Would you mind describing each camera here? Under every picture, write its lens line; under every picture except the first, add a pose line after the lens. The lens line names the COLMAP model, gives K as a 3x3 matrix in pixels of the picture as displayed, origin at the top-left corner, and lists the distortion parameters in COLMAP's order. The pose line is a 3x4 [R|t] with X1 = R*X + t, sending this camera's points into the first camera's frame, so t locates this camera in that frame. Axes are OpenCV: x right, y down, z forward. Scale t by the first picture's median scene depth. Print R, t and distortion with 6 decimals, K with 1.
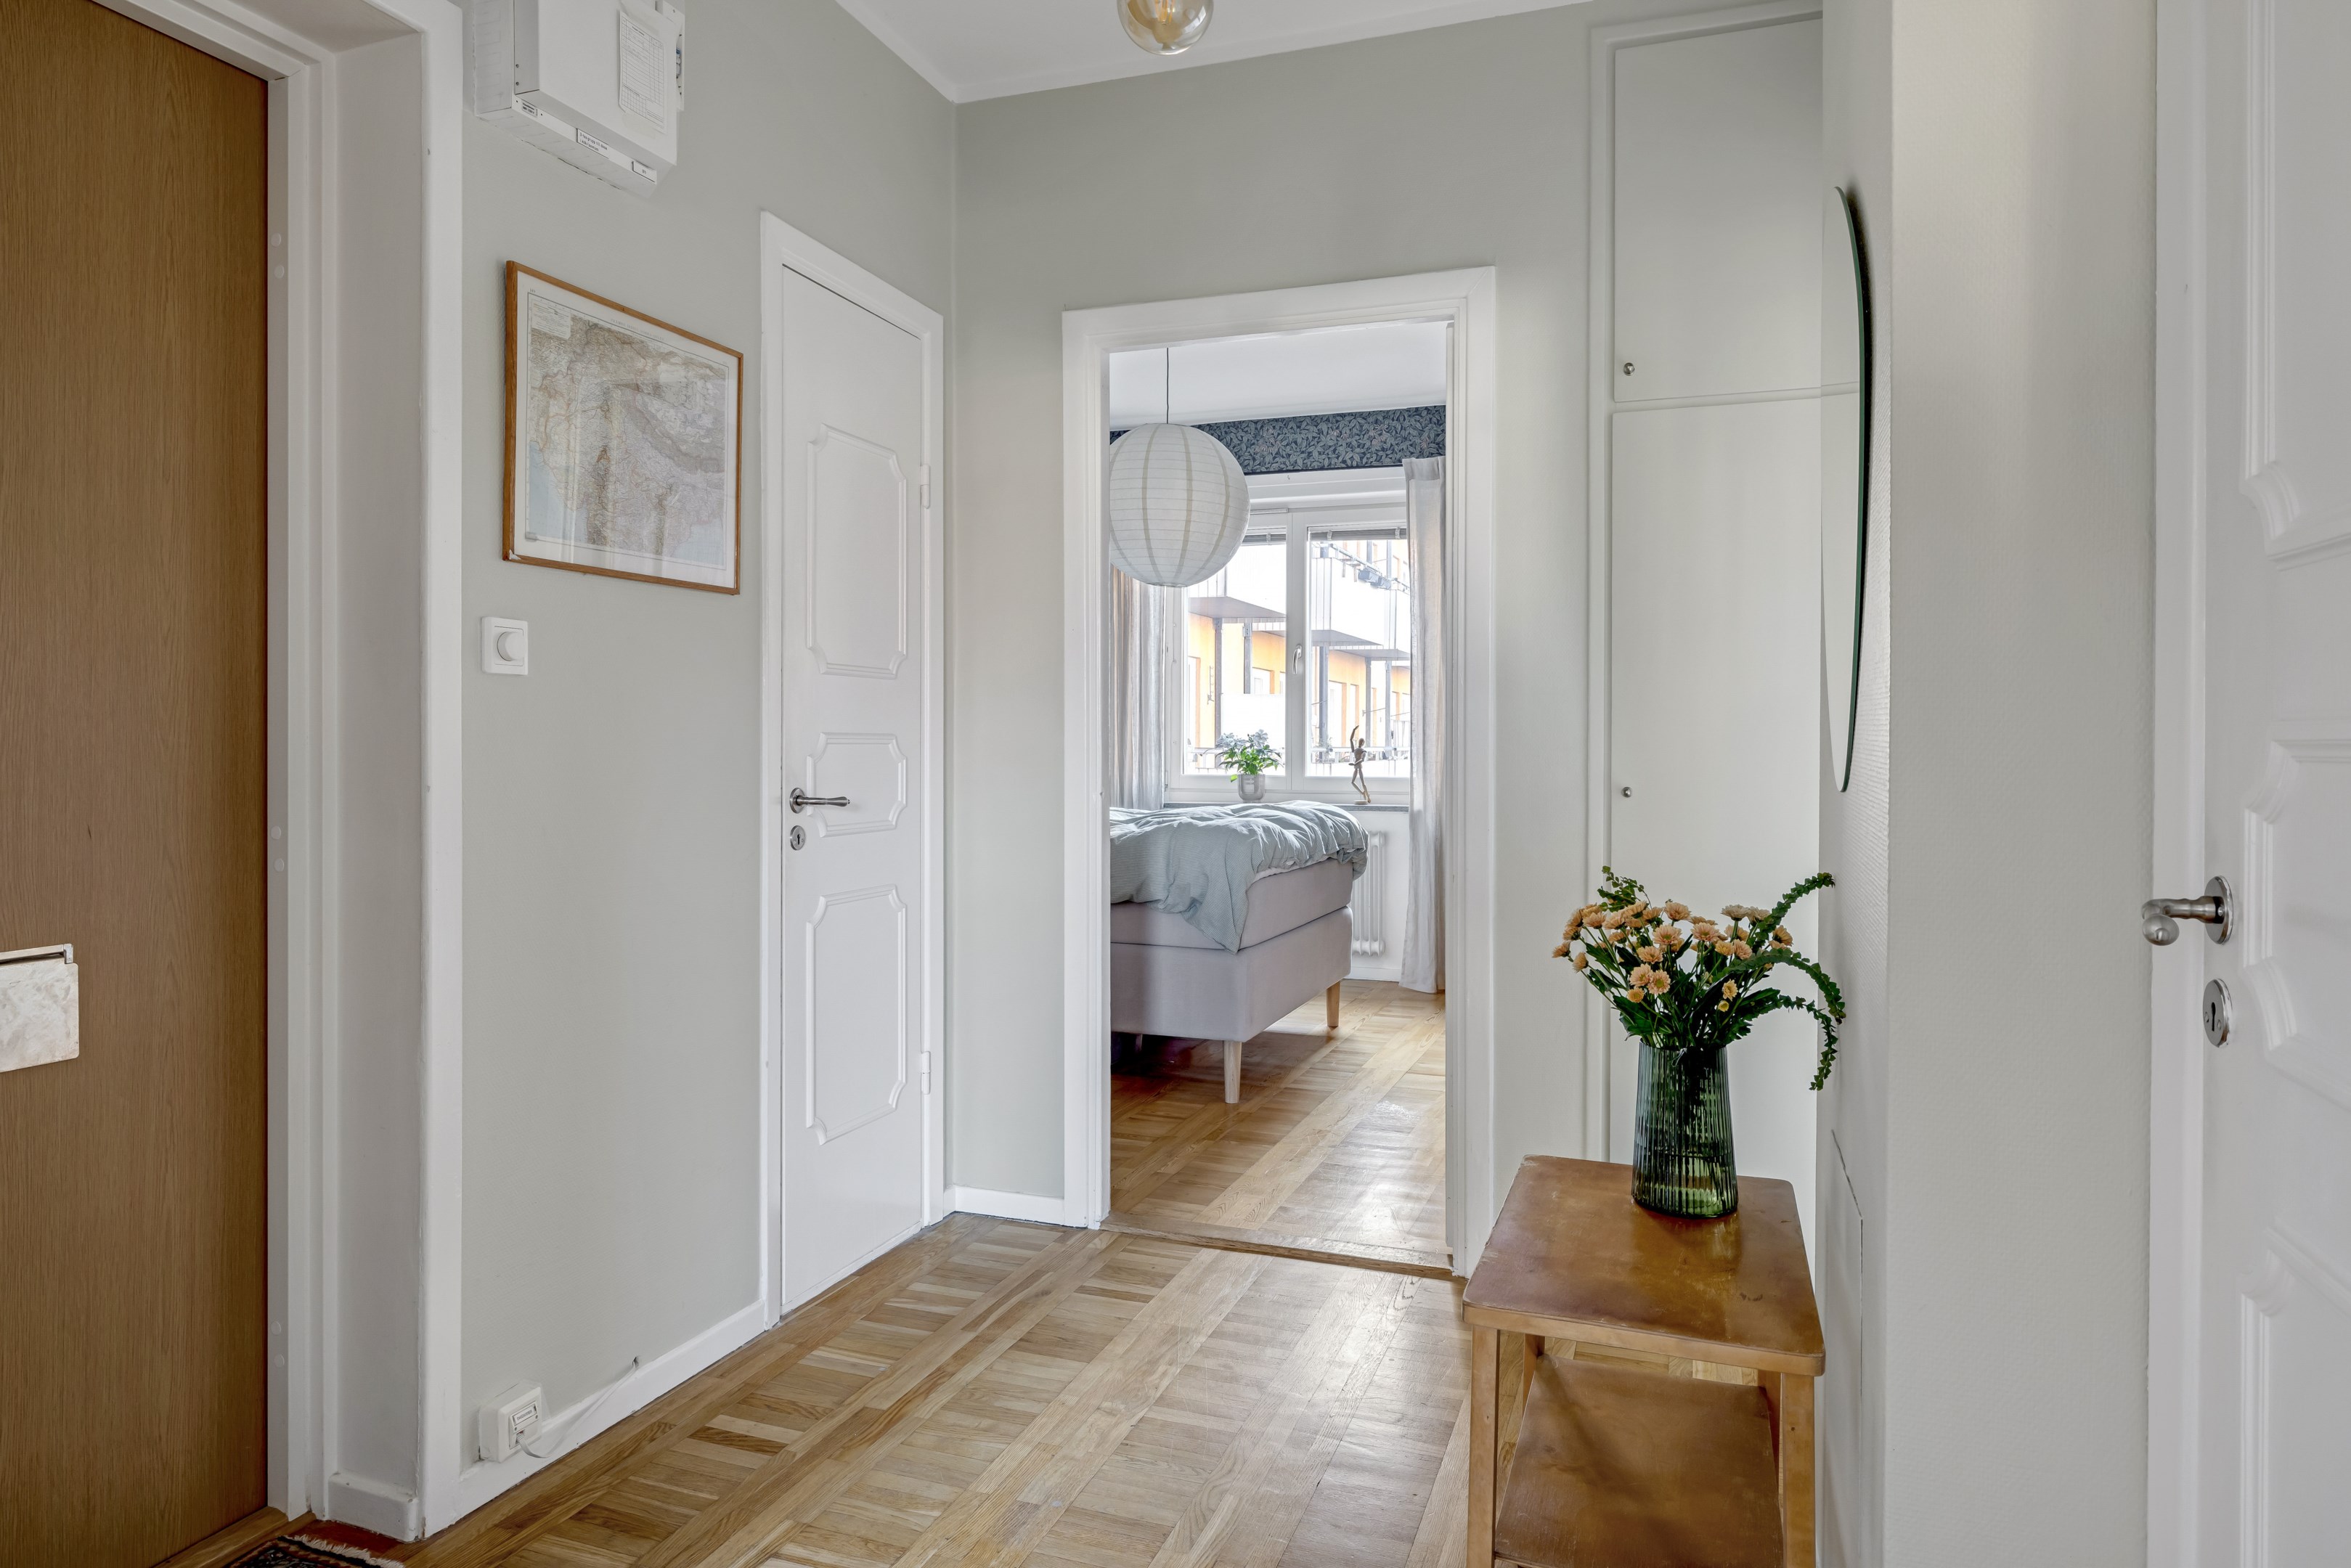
lens RADIAL K [[1390.4, 0, 1206.8], [0, 1390.4, 737.8], [0, 0, 1]] dist [0.001543, 0.002253]
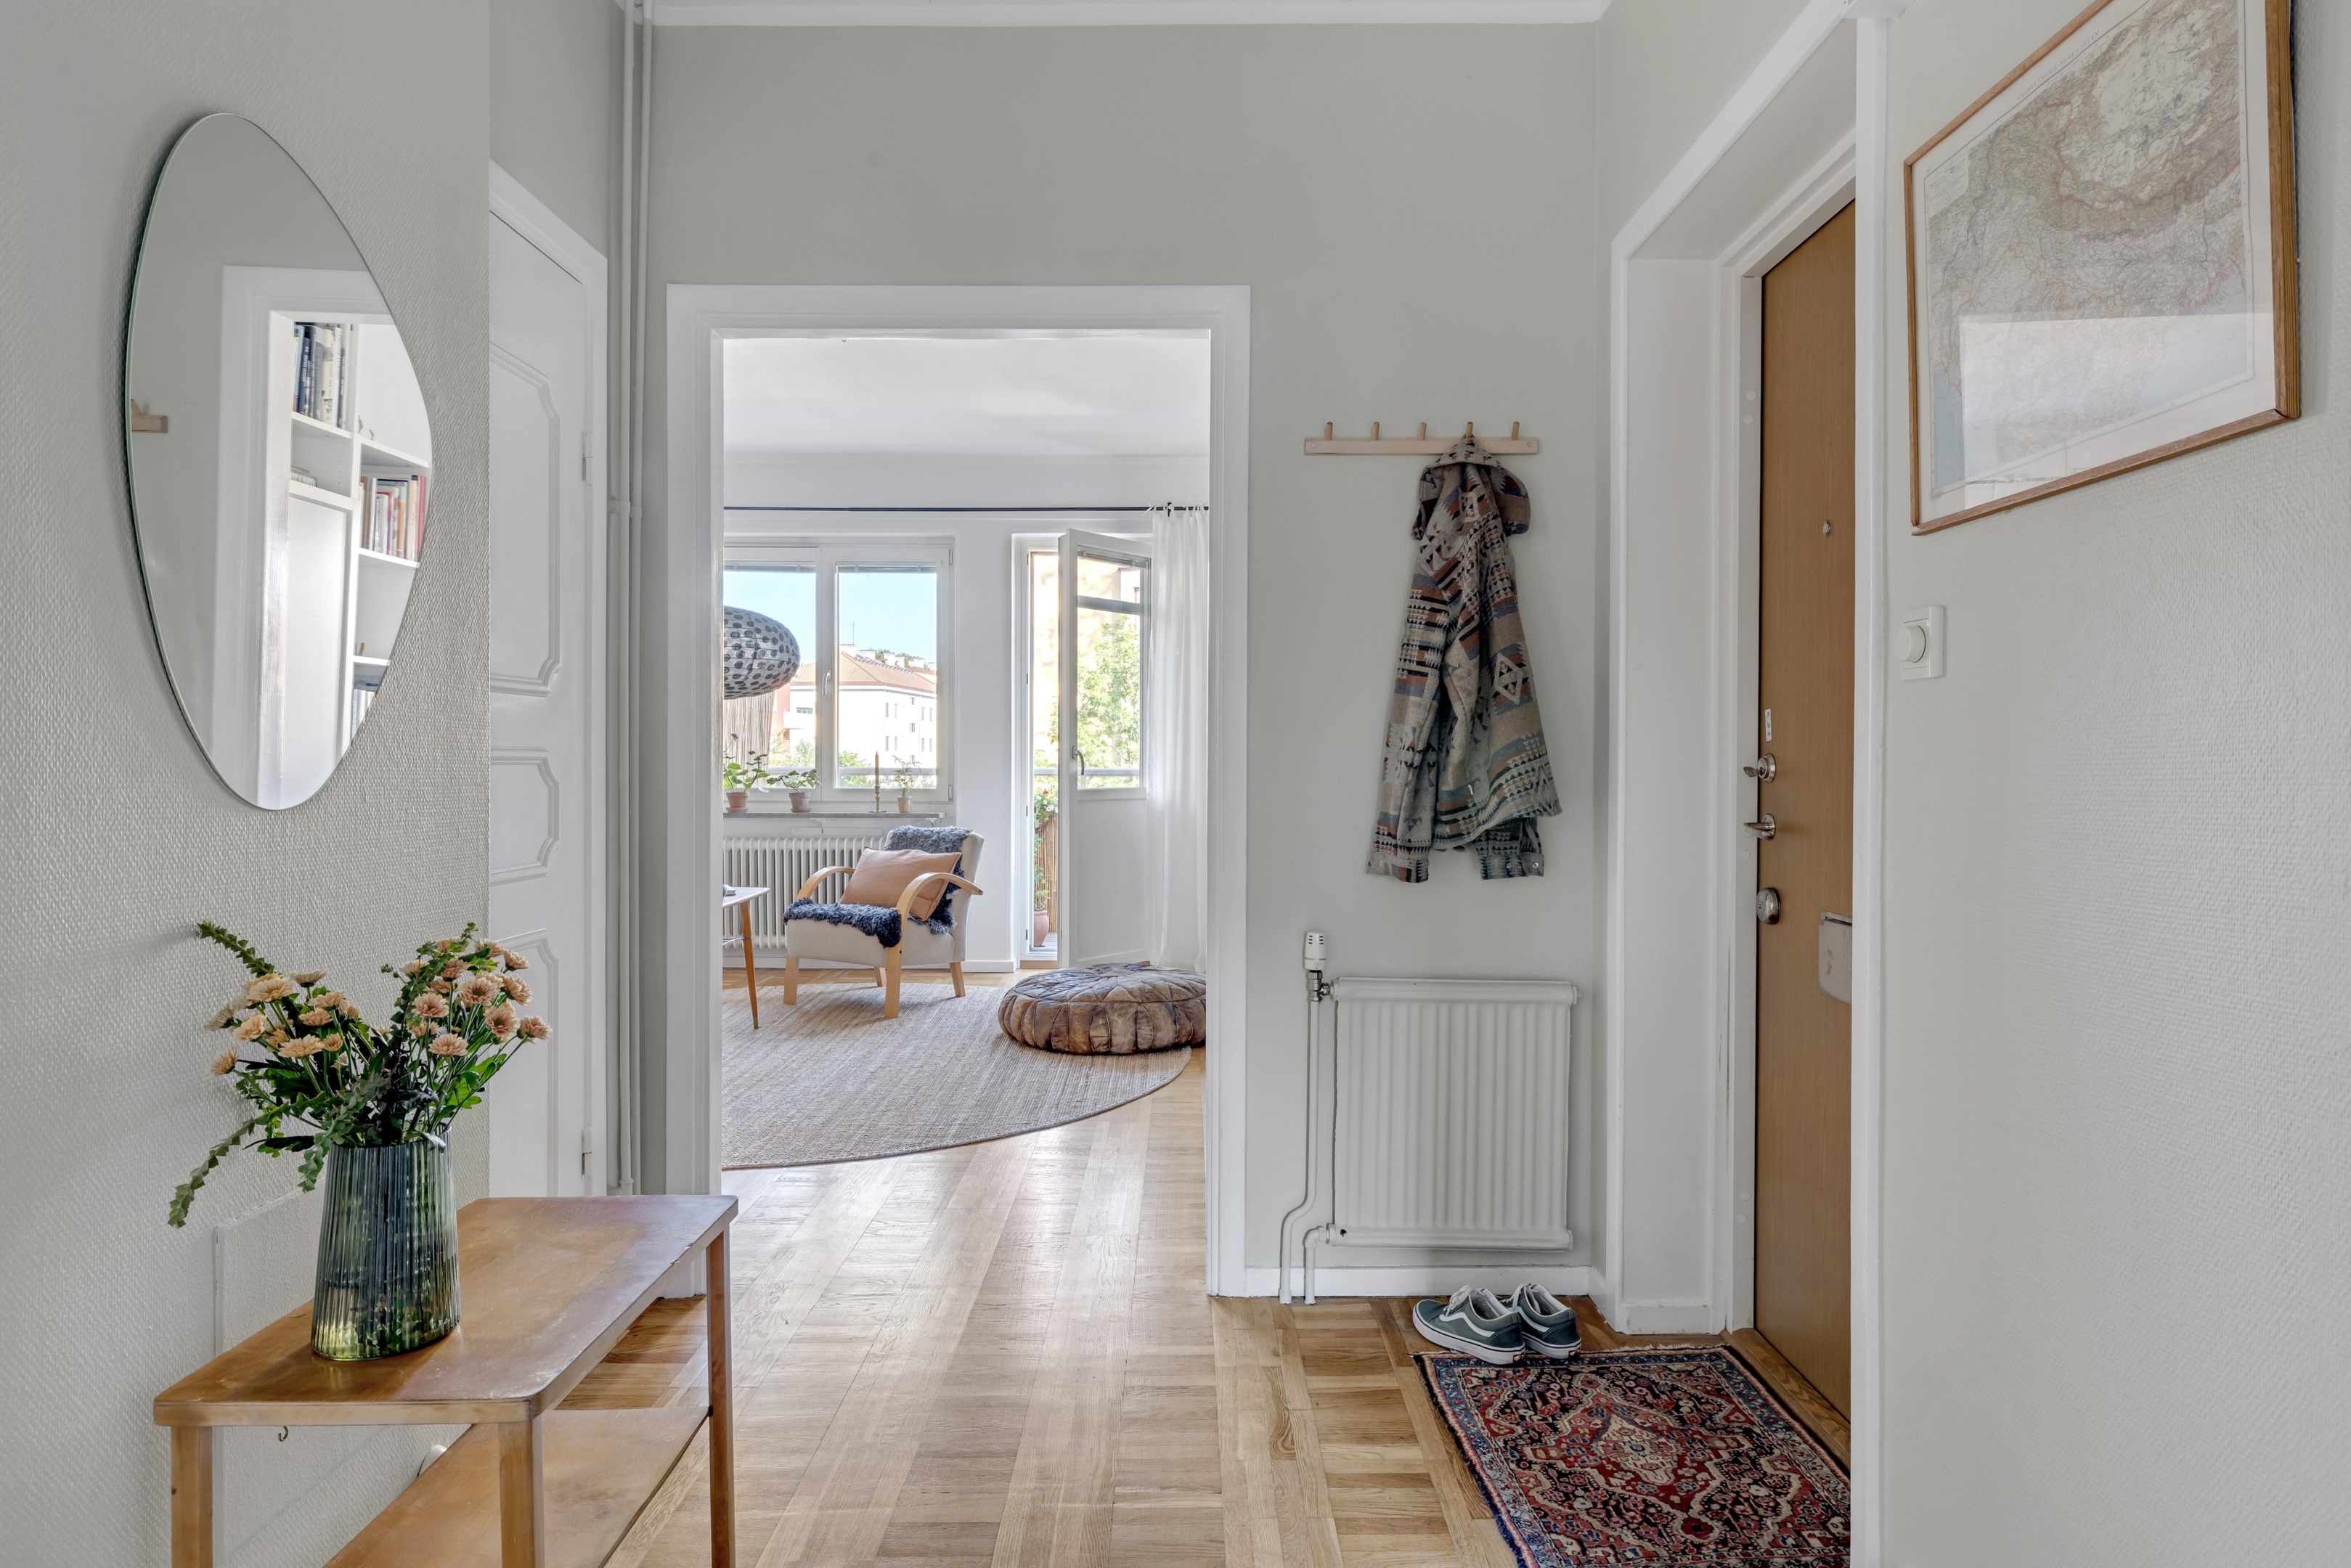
lens RADIAL K [[1390.4, 0, 1194.9], [0, 1390.4, 769.7], [0, 0, 1]] dist [0.001543, 0.002253]
pose [[-0.941930, -0.006233, -0.335752, 0.131337], [-0.006684, 0.999978, 0.000188, 0.007702], [0.335743, 0.002422, -0.941951, 1.413761]]
